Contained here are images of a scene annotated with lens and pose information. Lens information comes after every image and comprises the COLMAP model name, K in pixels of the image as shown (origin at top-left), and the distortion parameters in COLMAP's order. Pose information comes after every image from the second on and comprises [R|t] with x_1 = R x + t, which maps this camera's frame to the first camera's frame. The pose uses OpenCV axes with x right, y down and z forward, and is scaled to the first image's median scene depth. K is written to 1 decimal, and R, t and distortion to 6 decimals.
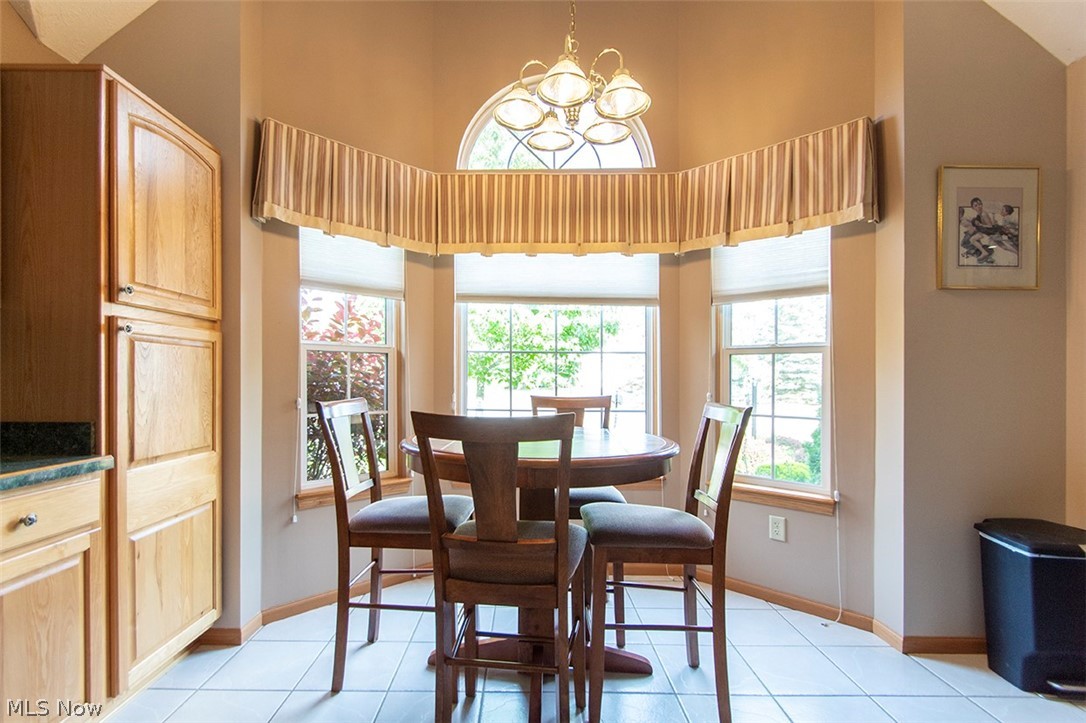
lens RADIAL K [[487.6, 0, 544.3], [0, 487.6, 389.6], [0, 0, 1]] dist [-0.065028, -0.000308]
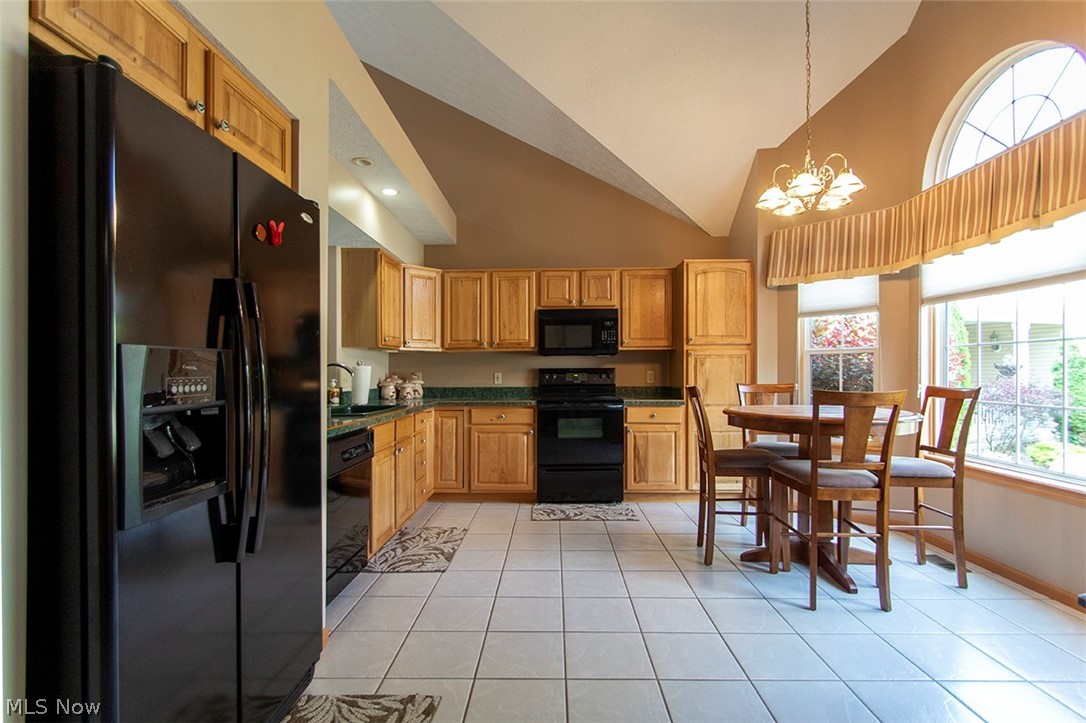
lens RADIAL K [[500.3, 0, 543.0], [0, 500.3, 361.5], [0, 0, 1]] dist [-0.000111, -0.000031]
pose [[-0.059473, -0.014150, -0.998130, 1.548823], [-0.003045, 0.999897, -0.013993, -0.034400], [0.998225, 0.002208, -0.059510, 0.221827]]
